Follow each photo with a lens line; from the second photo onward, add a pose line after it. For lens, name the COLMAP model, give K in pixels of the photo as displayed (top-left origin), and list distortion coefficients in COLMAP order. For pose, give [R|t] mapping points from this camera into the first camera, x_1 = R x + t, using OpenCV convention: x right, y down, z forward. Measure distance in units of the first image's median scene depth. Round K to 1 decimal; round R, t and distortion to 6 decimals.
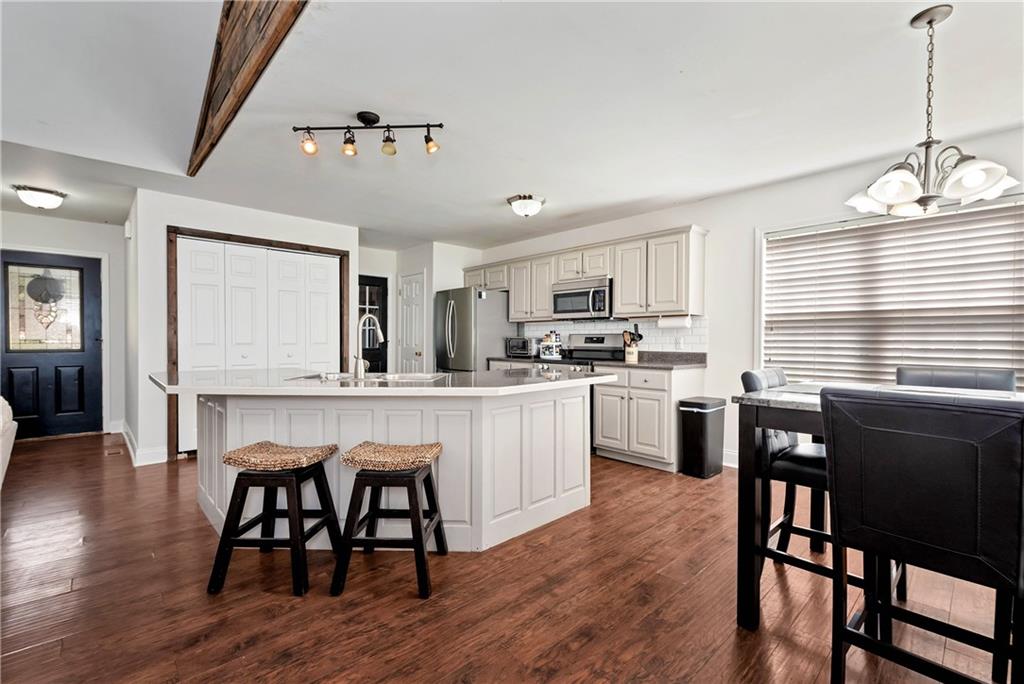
lens RADIAL K [[451.4, 0, 511.7], [0, 451.4, 343.8], [0, 0, 1]] dist [0.007524, -0.003647]
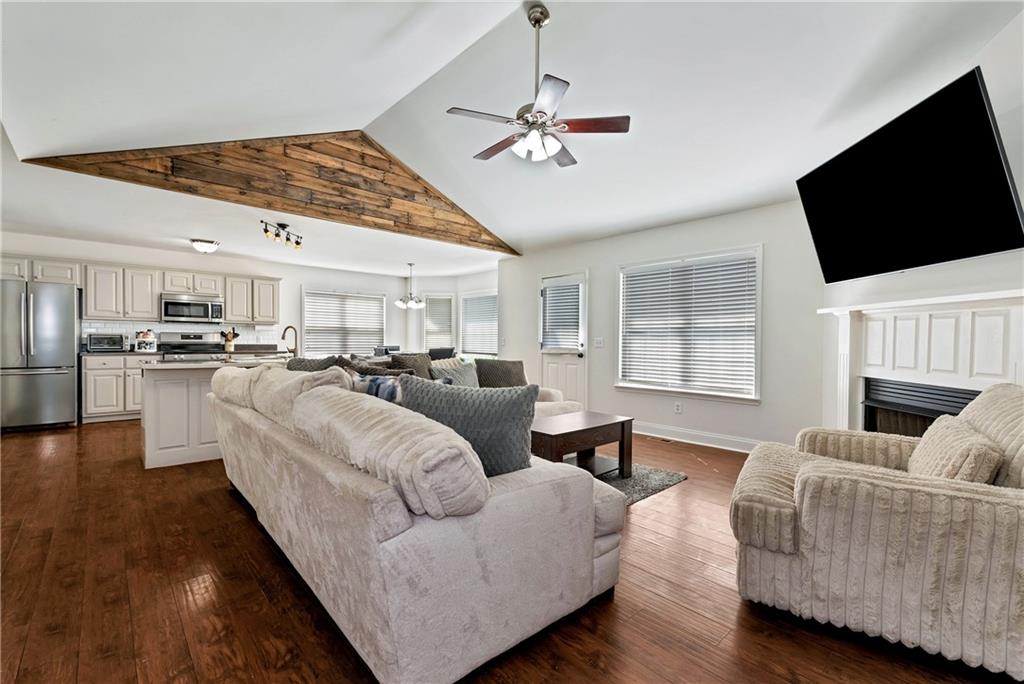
lens RADIAL K [[442.6, 0, 516.3], [0, 442.6, 346.9], [0, 0, 1]] dist [0.001277, 0.000137]
pose [[0.031783, -0.021274, 0.999268, -1.253205], [-0.005262, 0.999756, 0.021452, -0.013308], [-0.999481, -0.005940, 0.031663, -0.059608]]
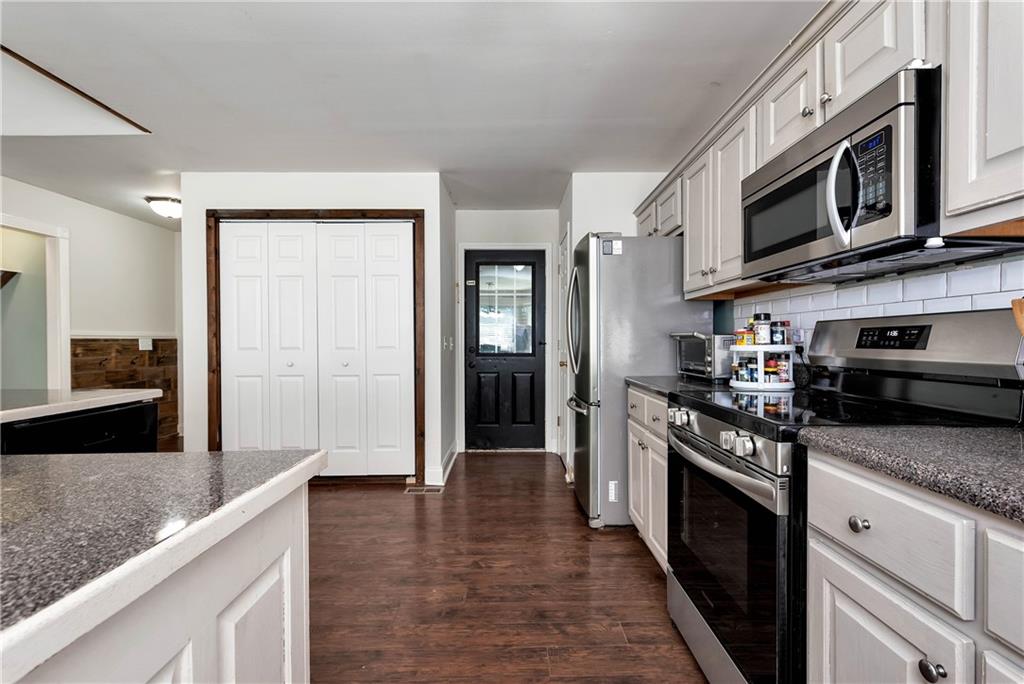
lens RADIAL K [[451.4, 0, 517.1], [0, 451.4, 343.5], [0, 0, 1]] dist [0.007524, -0.003647]
pose [[0.737590, -0.004625, -0.675232, 0.217565], [0.001041, 0.999983, -0.005712, -0.003102], [0.675248, 0.003510, 0.737583, 0.677101]]
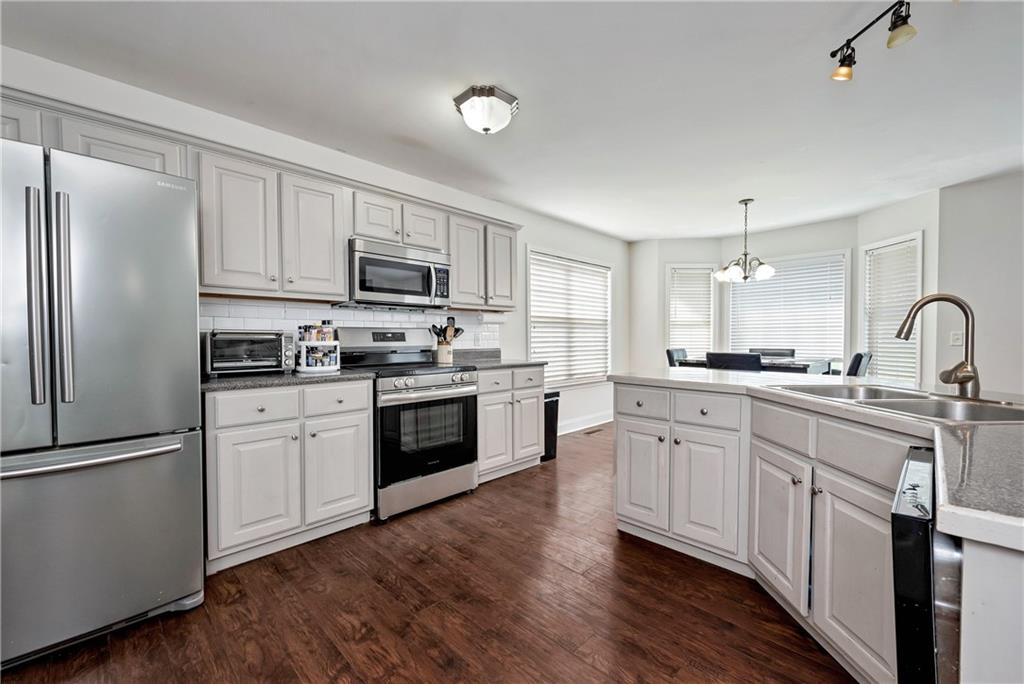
lens RADIAL K [[414.6, 0, 511.9], [0, 414.6, 344.4], [0, 0, 1]] dist [0.002714, 0.000190]
pose [[-0.031790, -0.022462, 0.999242, -0.478430], [0.009666, 0.999694, 0.022780, -0.009559], [-0.999448, 0.010383, -0.031564, 0.898042]]
